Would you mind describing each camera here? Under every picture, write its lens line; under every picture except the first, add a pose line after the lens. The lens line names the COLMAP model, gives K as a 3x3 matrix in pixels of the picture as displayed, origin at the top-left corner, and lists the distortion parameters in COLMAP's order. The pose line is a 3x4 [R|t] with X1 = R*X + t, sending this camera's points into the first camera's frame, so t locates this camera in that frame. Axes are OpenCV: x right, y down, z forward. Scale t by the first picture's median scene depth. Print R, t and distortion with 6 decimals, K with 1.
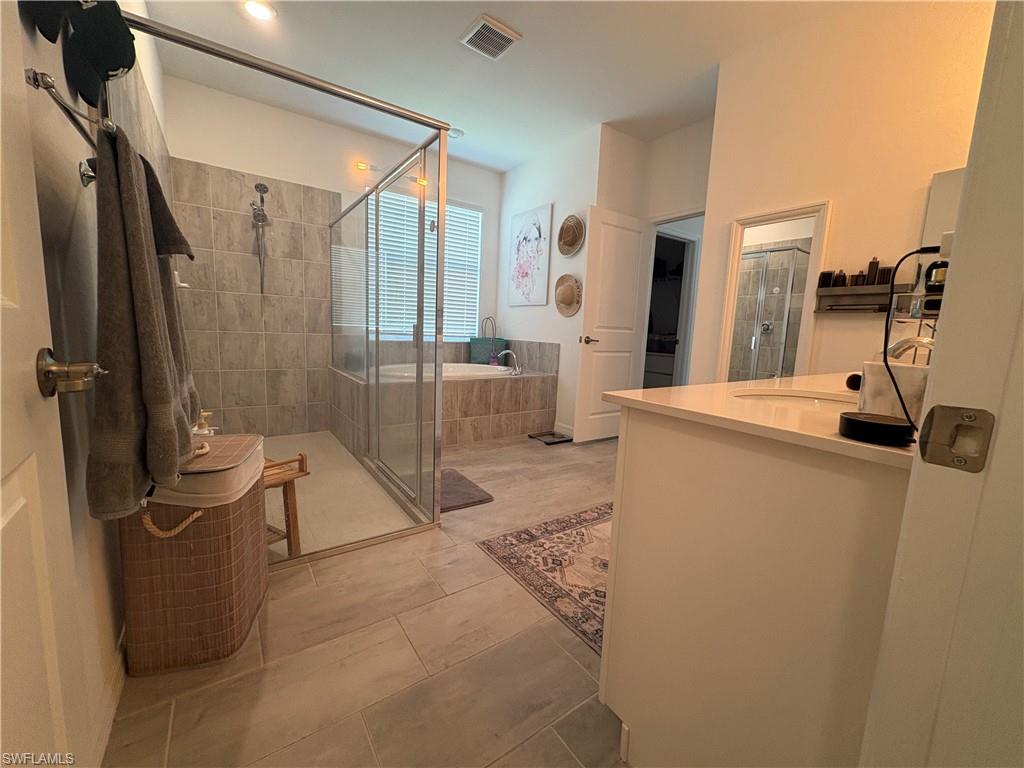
lens RADIAL K [[407.8, 0, 513.1], [0, 407.8, 384.2], [0, 0, 1]] dist [0.003186, -0.000063]
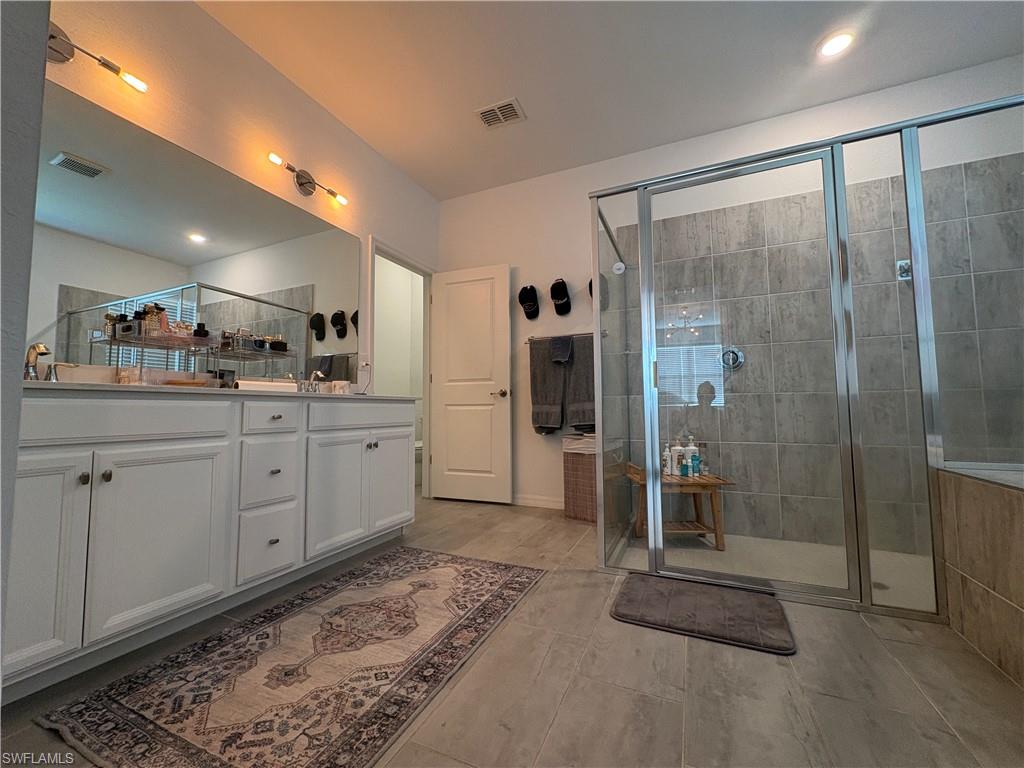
lens RADIAL K [[407.8, 0, 511.0], [0, 407.8, 382.1], [0, 0, 1]] dist [0.003186, -0.000063]
pose [[-0.856685, -0.065695, -0.511639, 0.556902], [-0.095792, 0.994866, 0.032652, -0.113729], [0.506867, 0.076983, -0.858580, 1.820632]]
